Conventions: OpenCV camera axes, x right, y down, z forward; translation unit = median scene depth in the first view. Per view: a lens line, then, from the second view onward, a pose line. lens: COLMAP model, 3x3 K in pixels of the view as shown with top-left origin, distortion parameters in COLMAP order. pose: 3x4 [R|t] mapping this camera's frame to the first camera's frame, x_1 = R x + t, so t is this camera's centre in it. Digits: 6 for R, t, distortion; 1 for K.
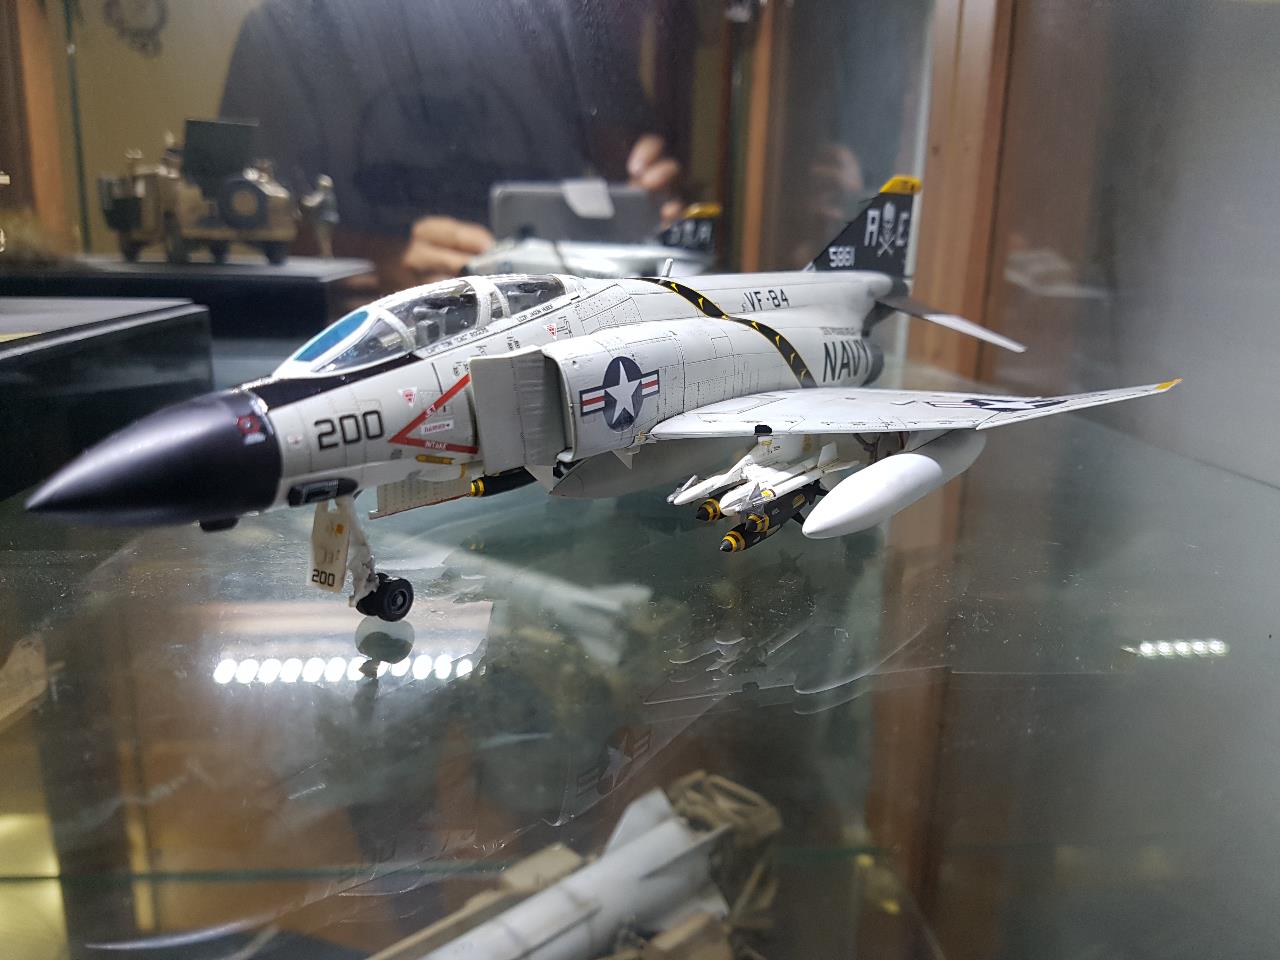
lens RADIAL K [[982.1, 0, 622.7], [0, 982.1, 488.6], [0, 0, 1]] dist [0.247647, -0.537528]
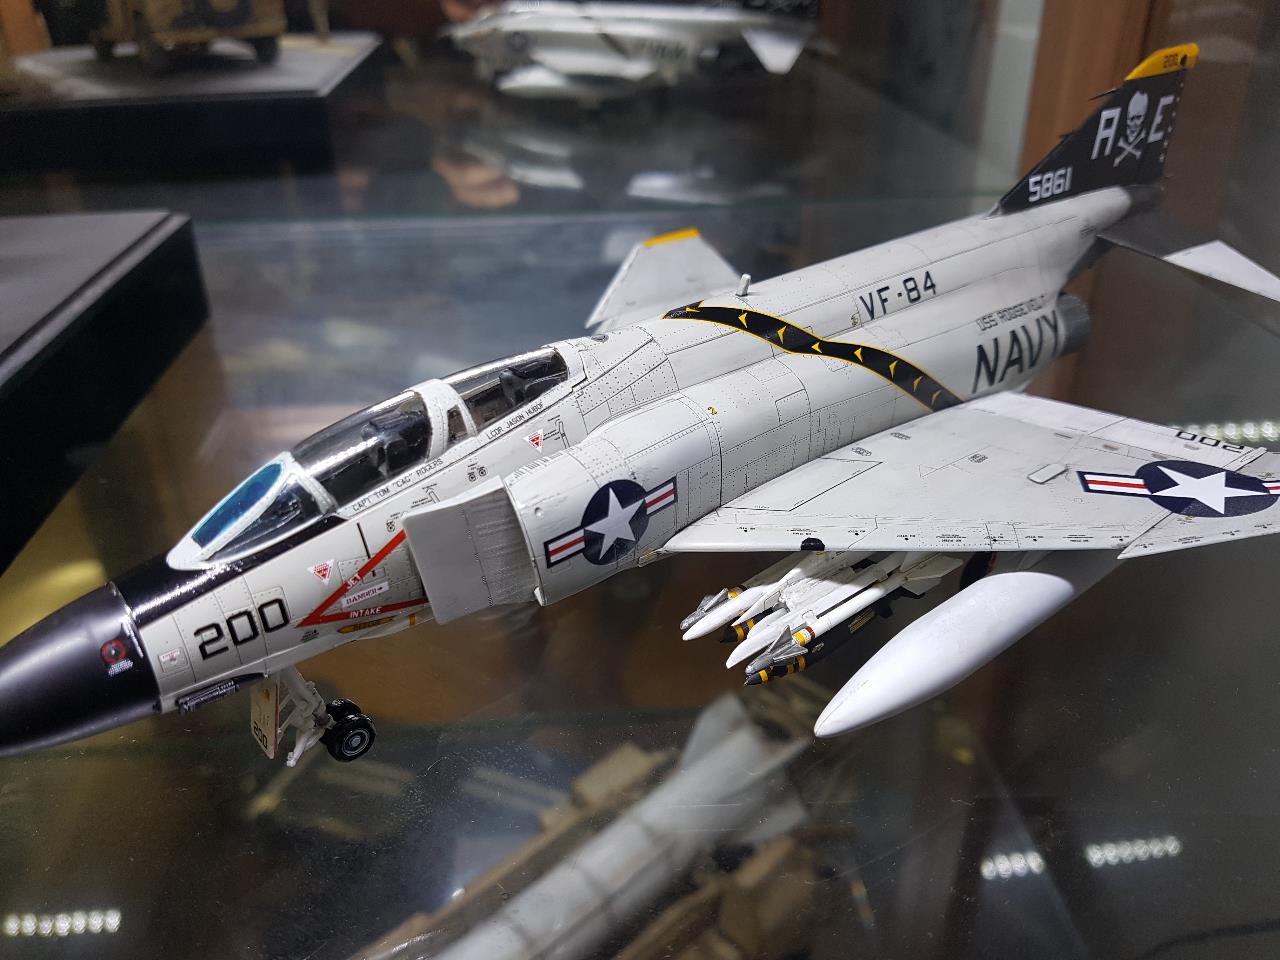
lens RADIAL K [[982.1, 0, 622.7], [0, 982.1, 488.6], [0, 0, 1]] dist [0.247647, -0.537528]
pose [[0.958909, 0.099942, -0.265527, 0.221504], [-0.023985, 0.961106, 0.275135, -0.349746], [0.282698, -0.257461, 0.924011, 0.247889]]
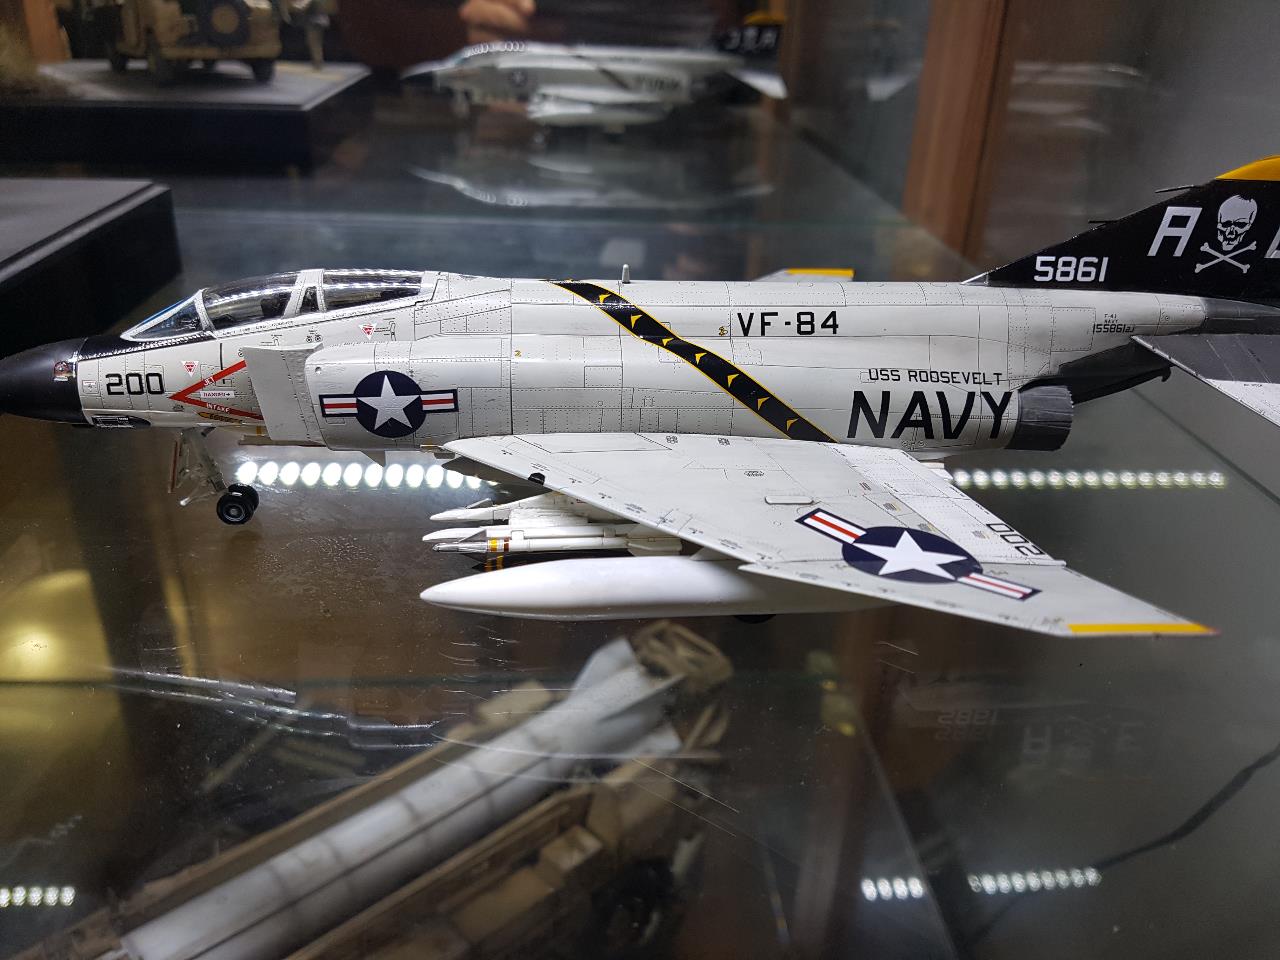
lens RADIAL K [[995.8, 0, 642.6], [0, 995.8, 498.6], [0, 0, 1]] dist [0.198527, -0.423785]
pose [[0.639273, 0.354419, -0.682435, 0.949983], [-0.207492, 0.934039, 0.290719, -0.373819], [0.740458, -0.044249, 0.670645, 0.467974]]
